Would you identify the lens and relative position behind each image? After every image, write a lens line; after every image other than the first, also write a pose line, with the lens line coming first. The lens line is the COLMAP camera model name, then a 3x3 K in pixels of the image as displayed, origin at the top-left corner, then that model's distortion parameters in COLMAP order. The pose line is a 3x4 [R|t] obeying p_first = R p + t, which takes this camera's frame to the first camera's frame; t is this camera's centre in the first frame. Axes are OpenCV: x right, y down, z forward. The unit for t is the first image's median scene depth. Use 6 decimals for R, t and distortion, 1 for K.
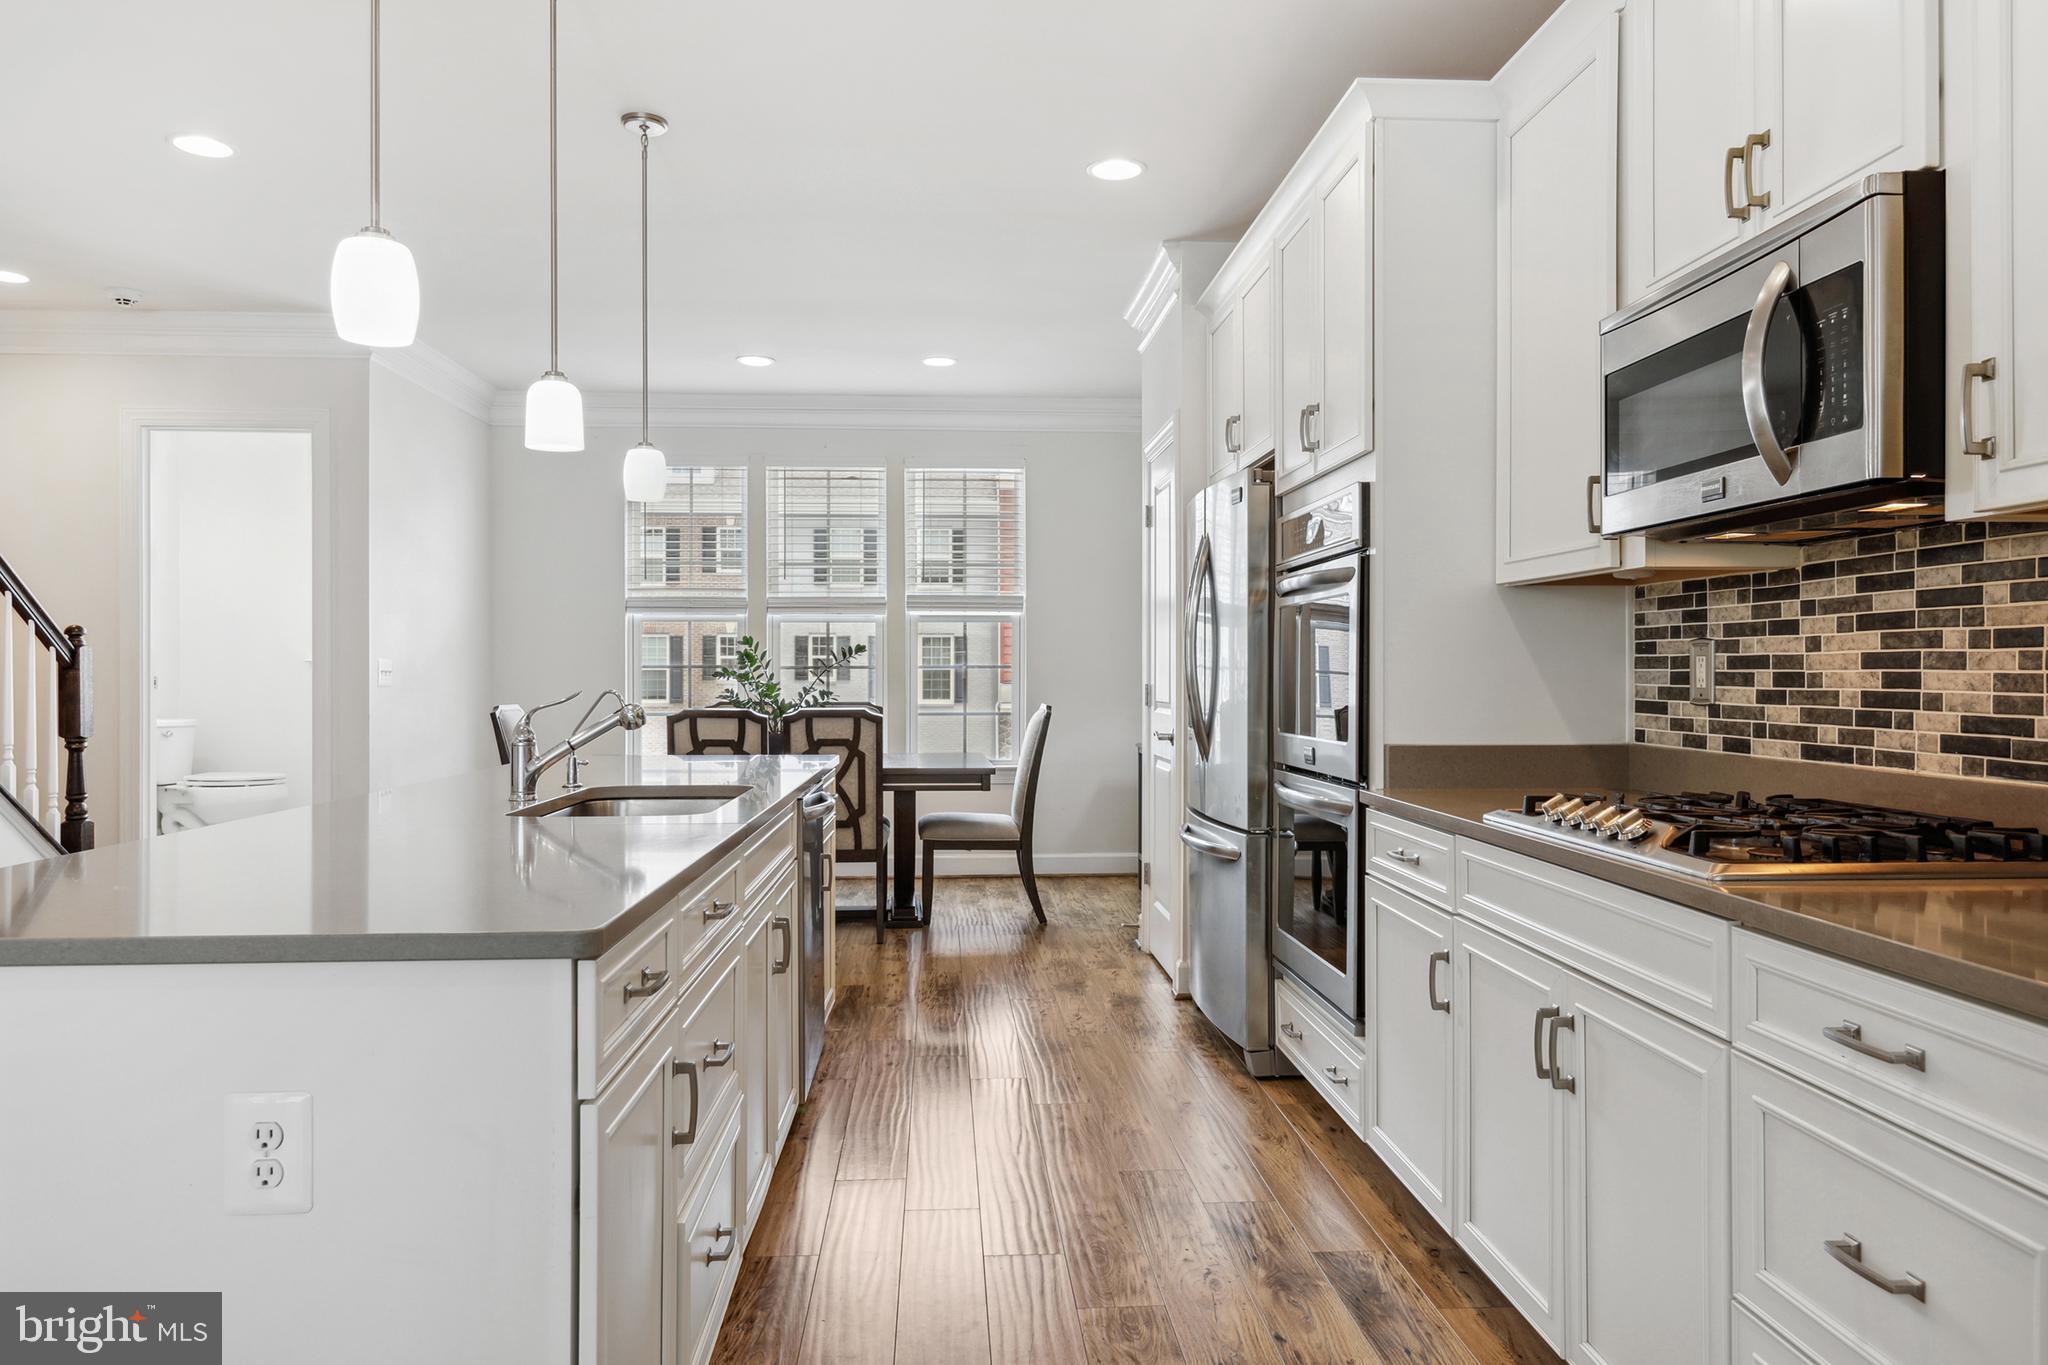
lens RADIAL K [[1386.3, 0, 1012.5], [0, 1386.3, 673.7], [0, 0, 1]] dist [-0.003328, 0.018477]
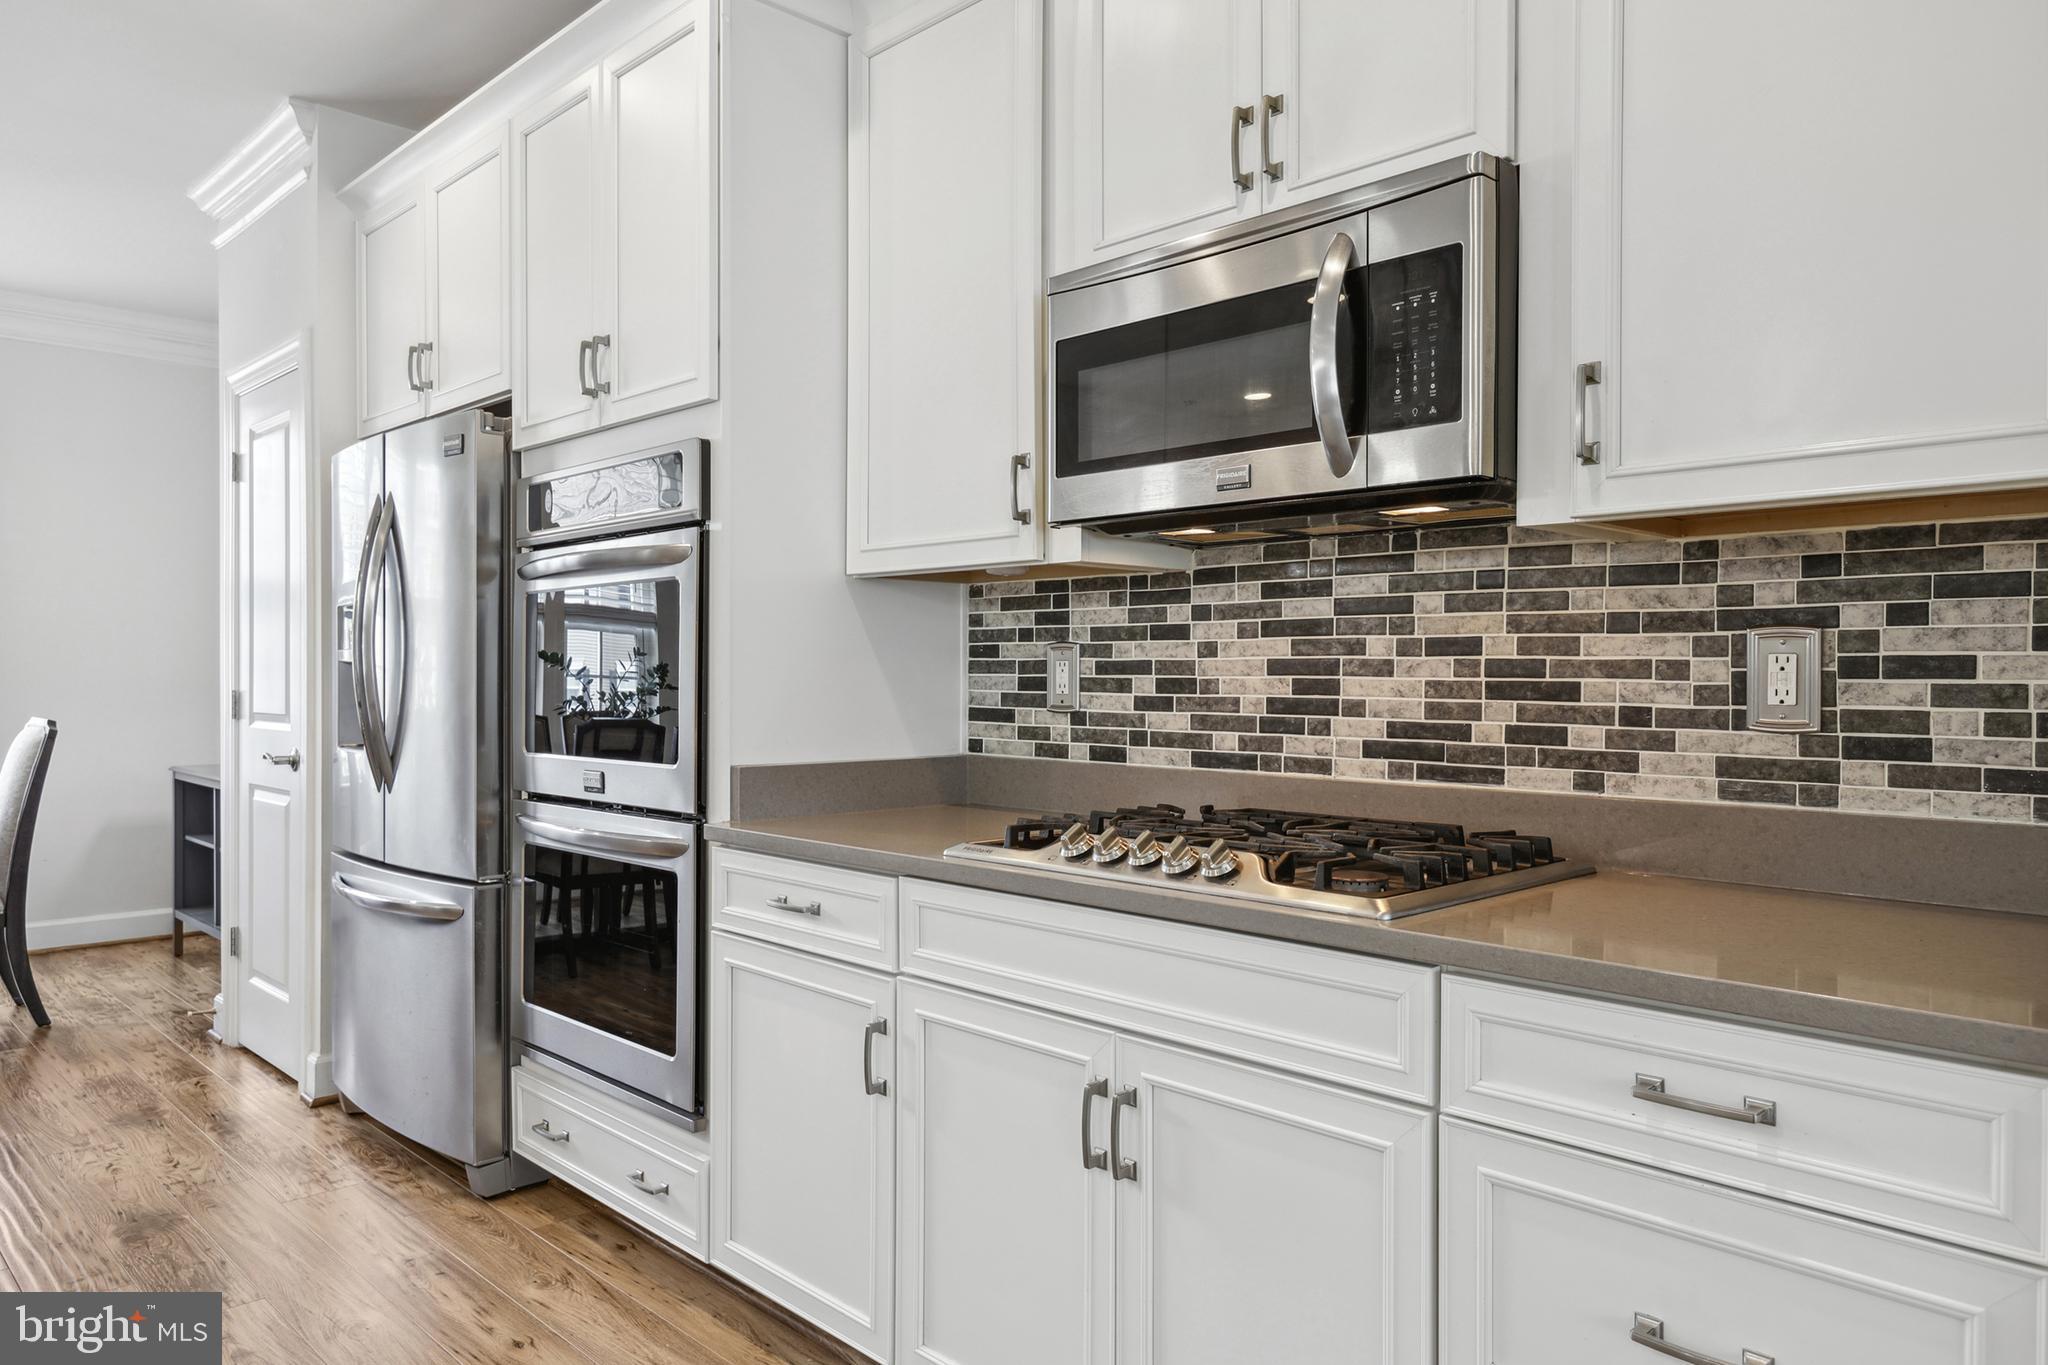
lens RADIAL K [[1386.3, 0, 1018.4], [0, 1386.3, 685.6], [0, 0, 1]] dist [-0.003328, 0.018477]
pose [[0.757492, -0.002290, 0.652840, -0.138493], [-0.002704, 0.999974, 0.006646, -0.001746], [-0.652839, -0.006799, 0.757467, 0.290431]]
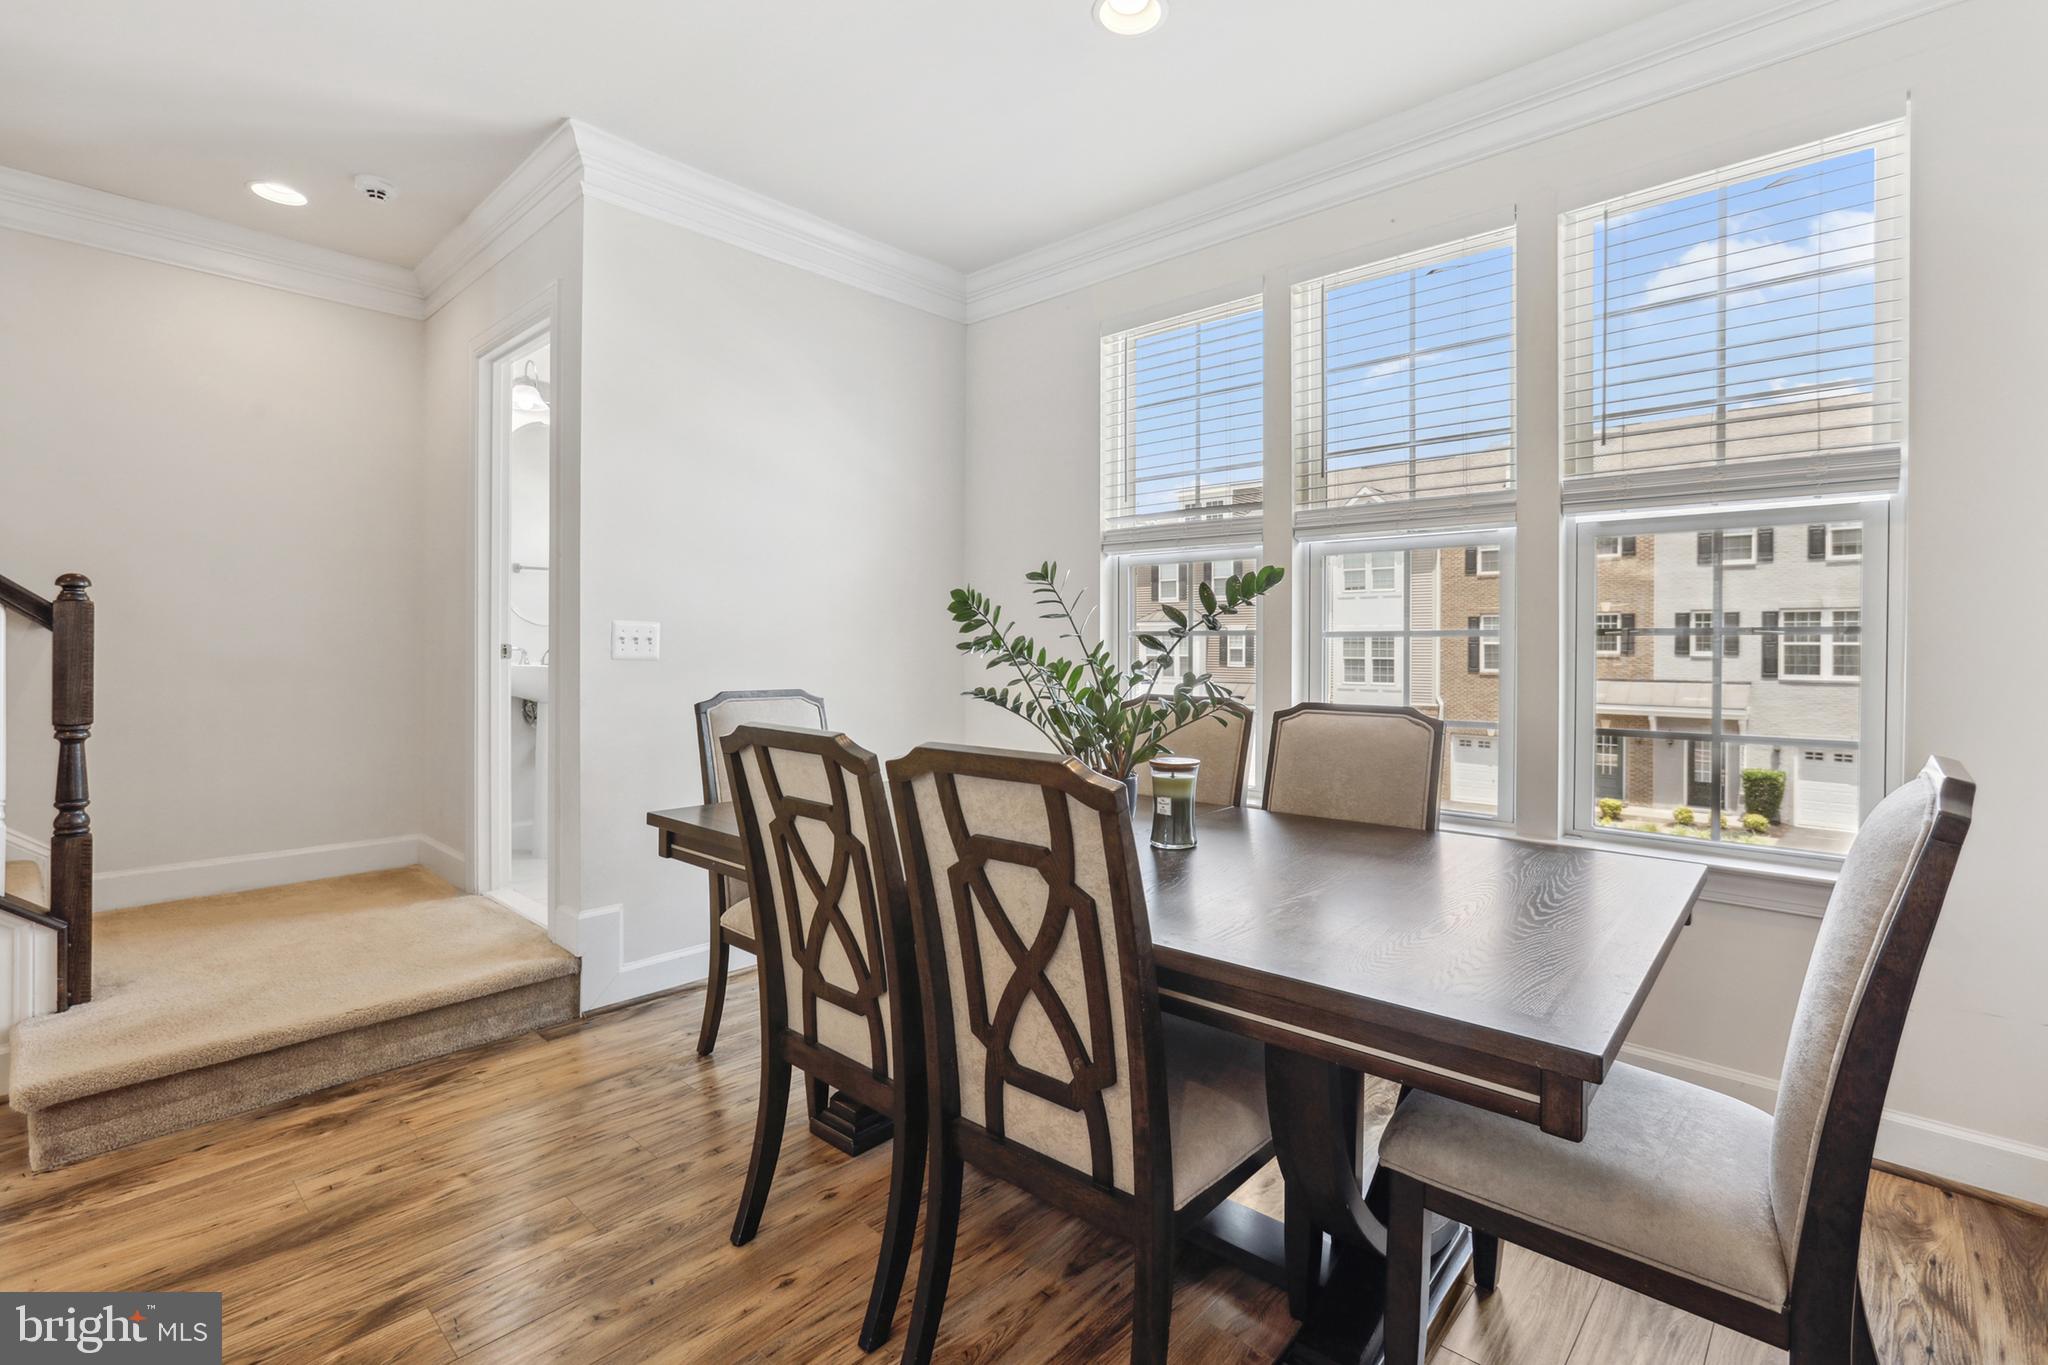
lens RADIAL K [[929.8, 0, 1026.4], [0, 929.8, 654.5], [0, 0, 1]] dist [-0.017444, 0.011572]
pose [[0.697452, 0.011370, -0.716542, 0.060835], [-0.005445, 0.999929, 0.010566, 0.001316], [0.716611, -0.003468, 0.697464, 1.684952]]
